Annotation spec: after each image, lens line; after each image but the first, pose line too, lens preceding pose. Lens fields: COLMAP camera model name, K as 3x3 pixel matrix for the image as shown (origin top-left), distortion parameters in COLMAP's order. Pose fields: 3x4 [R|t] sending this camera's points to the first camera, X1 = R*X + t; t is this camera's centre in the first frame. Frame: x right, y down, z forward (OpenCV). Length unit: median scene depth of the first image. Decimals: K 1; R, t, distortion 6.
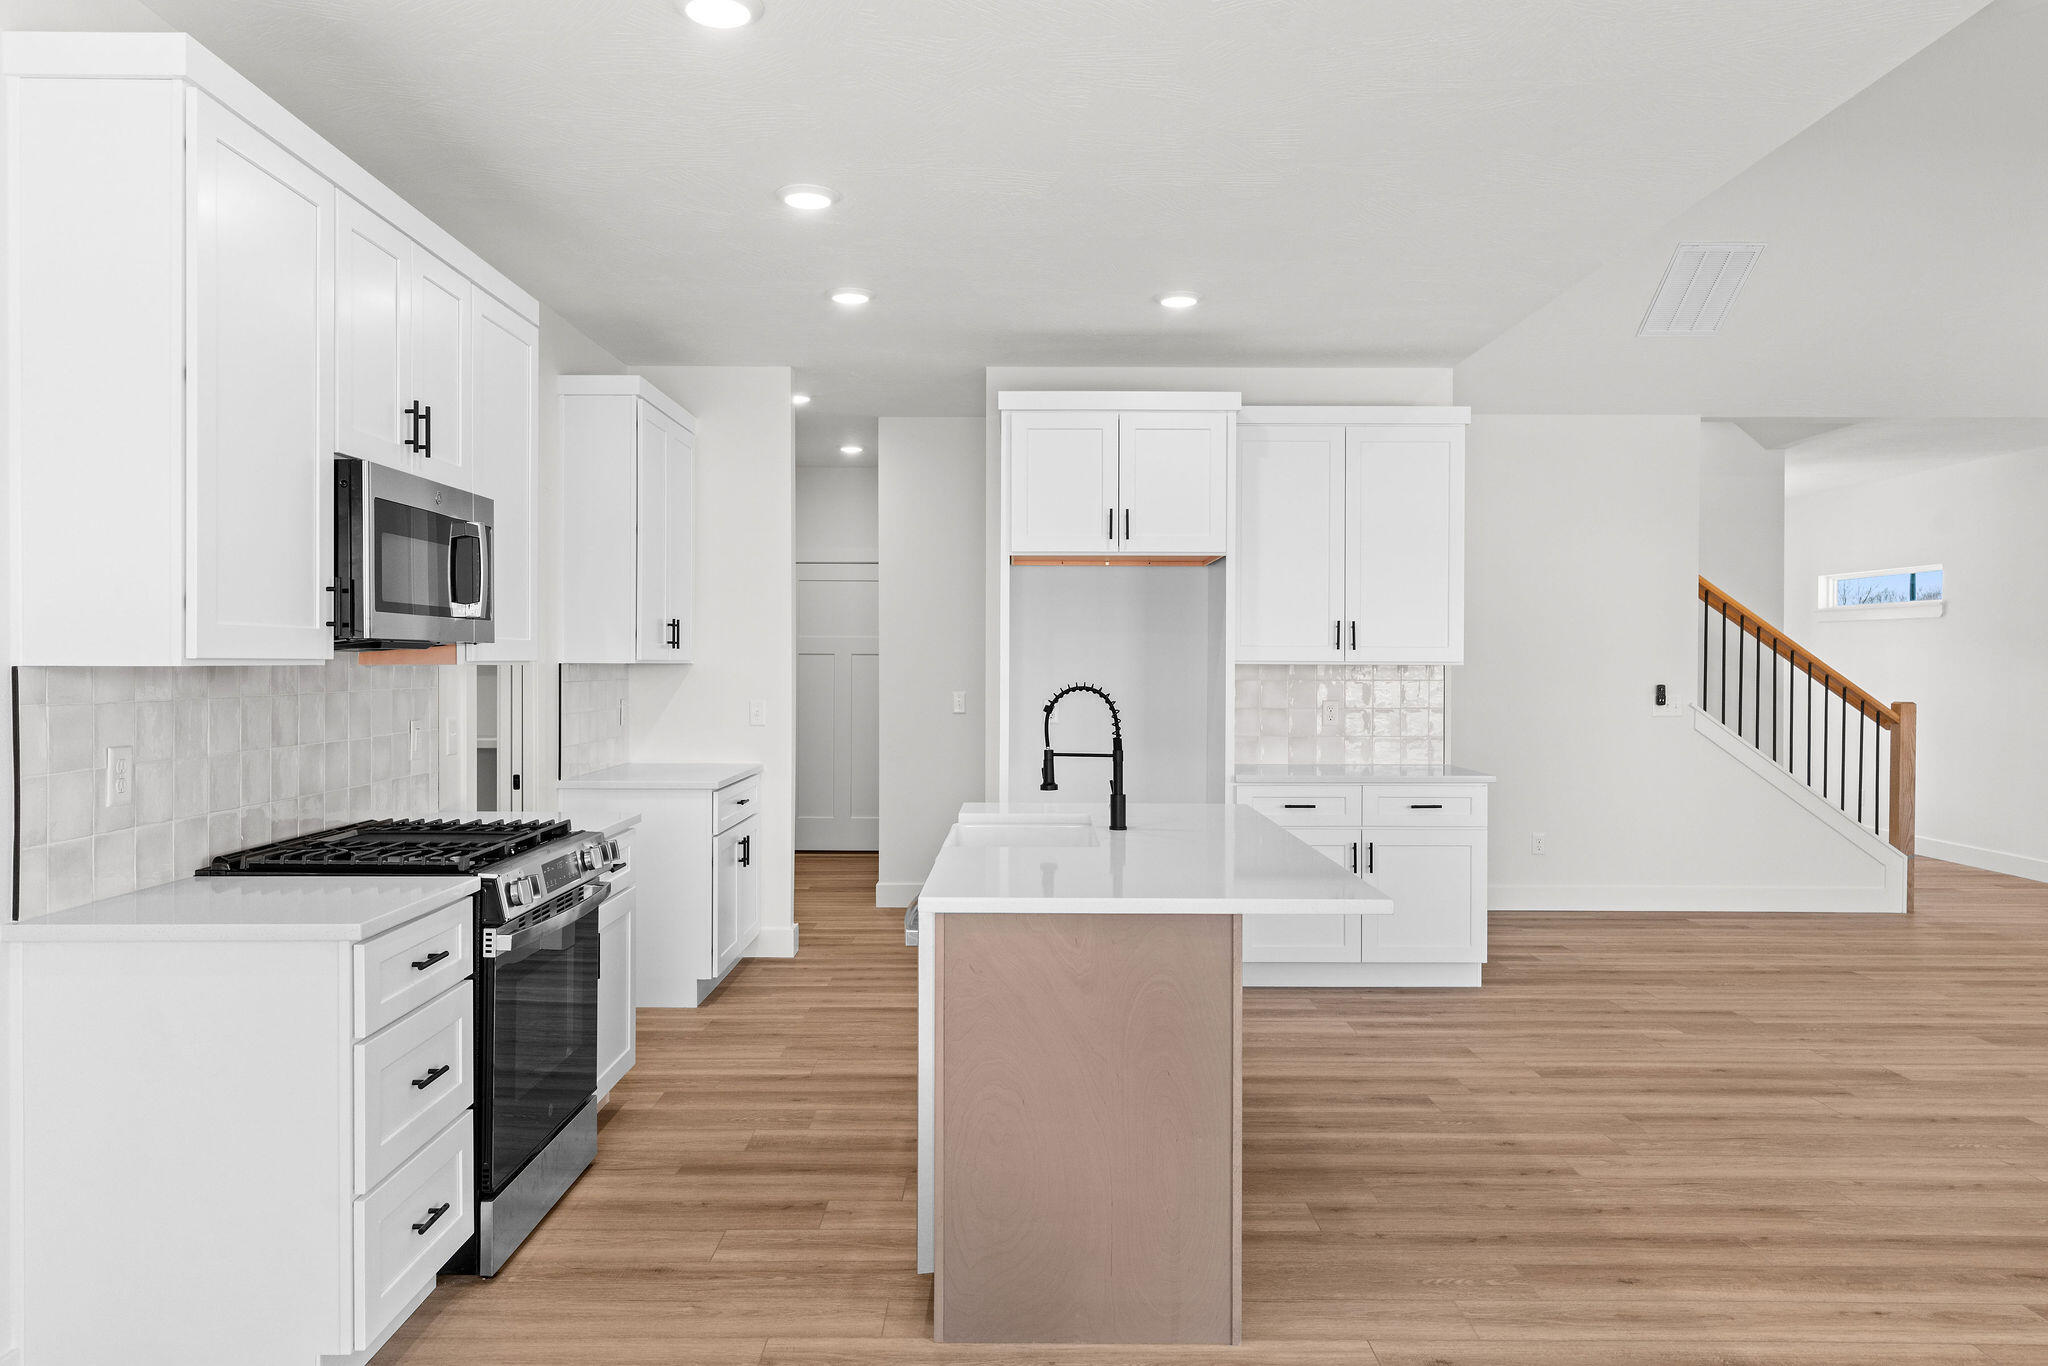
lens RADIAL K [[1382.0, 0, 1024.0], [0, 1382.0, 683.0], [0, 0, 1]] dist [-0.002110, 0.021218]
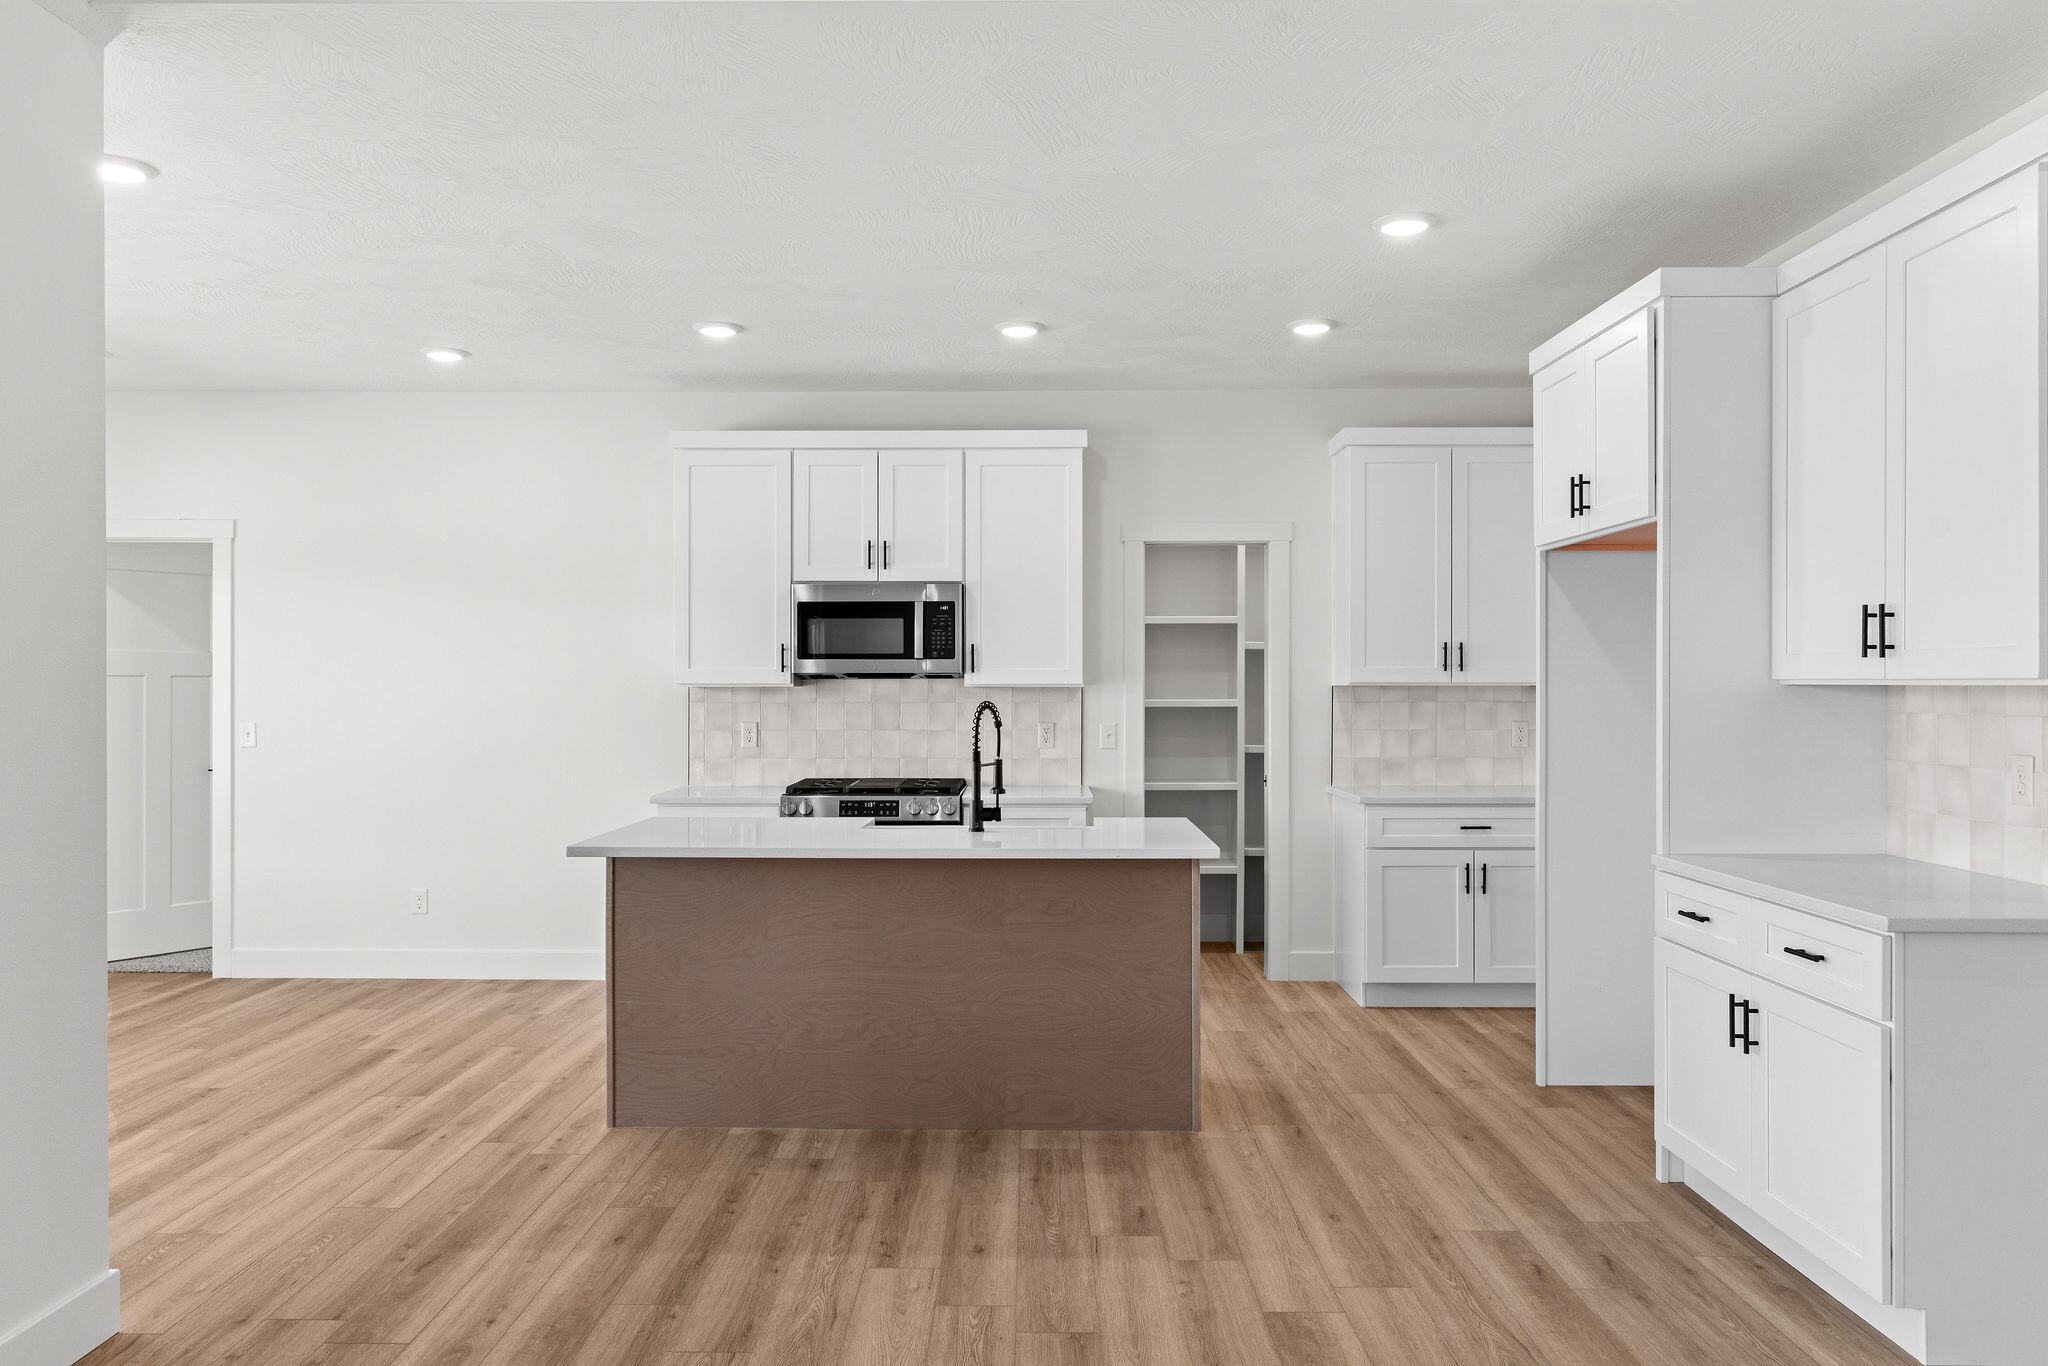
lens RADIAL K [[1459.4, 0, 1024.0], [0, 1459.4, 683.0], [0, 0, 1]] dist [0.004757, 0.002008]
pose [[-0.013638, -0.008283, -0.999873, 1.260768], [-0.016741, 0.999827, -0.008054, -0.005436], [0.999767, 0.016629, -0.013774, 1.050230]]
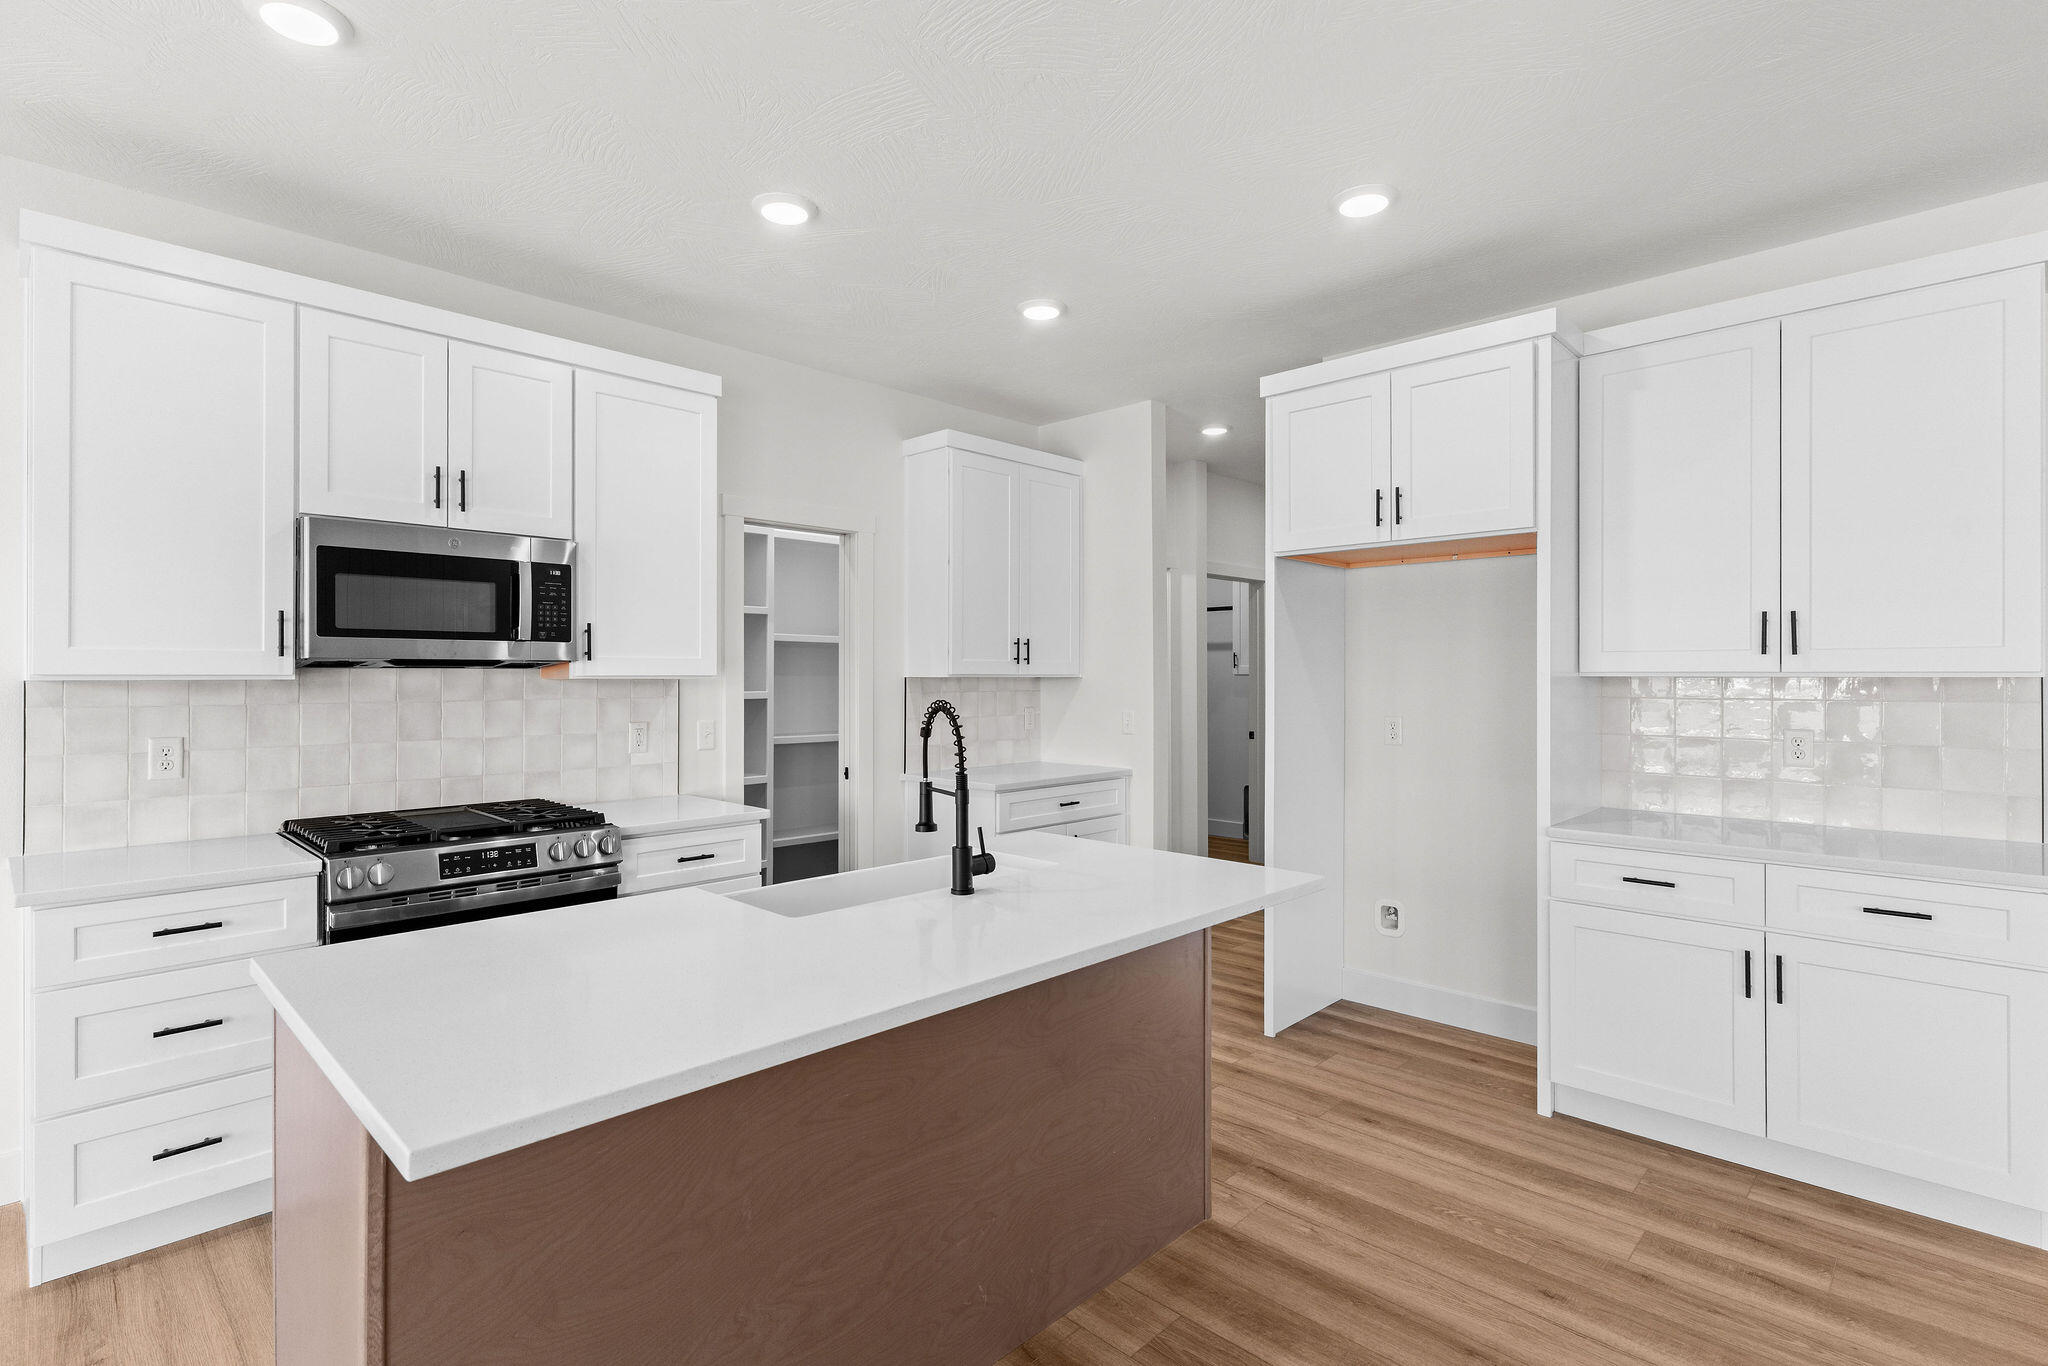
lens RADIAL K [[980.0, 0, 1024.0], [0, 980.0, 683.0], [0, 0, 1]] dist [0.000613, 0.000131]
pose [[0.706685, -0.001657, -0.707526, 0.481456], [-0.006966, 0.999932, -0.009300, -0.005024], [0.707494, 0.011501, 0.706626, 0.640905]]
